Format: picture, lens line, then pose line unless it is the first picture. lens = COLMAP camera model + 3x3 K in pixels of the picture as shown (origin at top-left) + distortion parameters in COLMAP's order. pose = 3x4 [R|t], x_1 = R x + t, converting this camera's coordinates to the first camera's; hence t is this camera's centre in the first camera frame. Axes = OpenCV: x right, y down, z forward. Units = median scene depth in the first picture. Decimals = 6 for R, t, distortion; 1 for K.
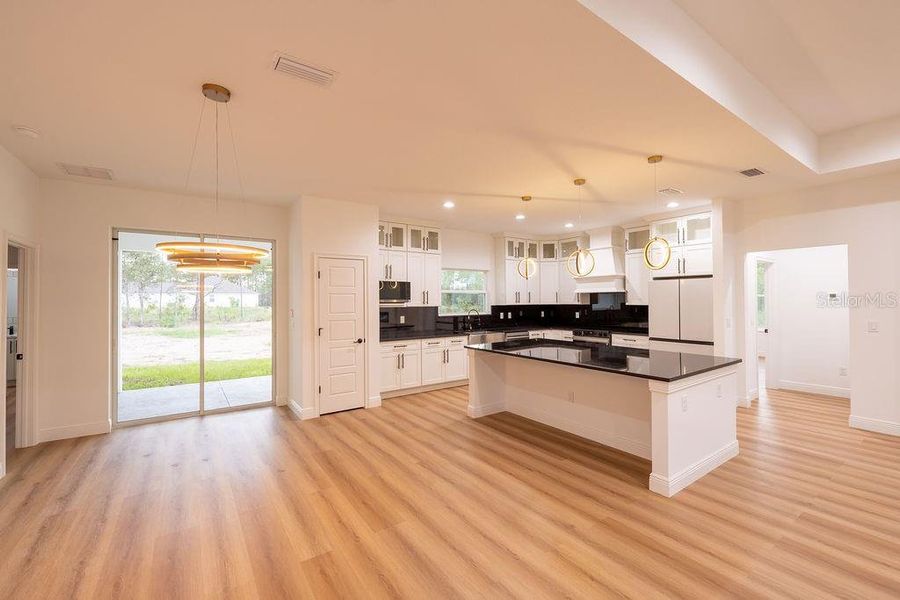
lens RADIAL K [[381.5, 0, 450.0], [0, 381.5, 296.2], [0, 0, 1]] dist [-0.000322, 0.000064]
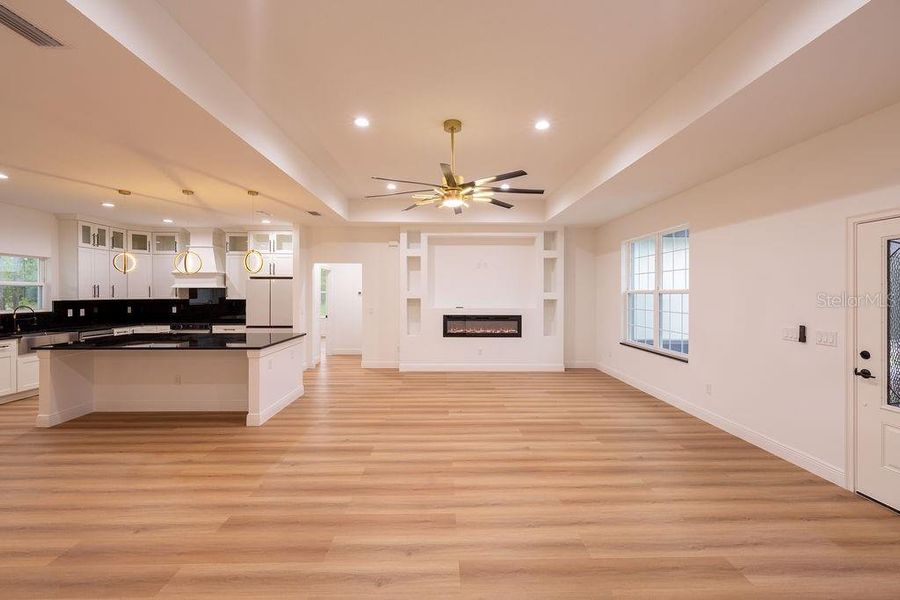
lens RADIAL K [[381.5, 0, 450.0], [0, 381.5, 296.2], [0, 0, 1]] dist [-0.000322, 0.000064]
pose [[0.561925, 0.002879, 0.827183, -0.125651], [-0.013658, 0.999890, 0.005798, -0.002494], [-0.827076, -0.014556, 0.561902, -0.230125]]
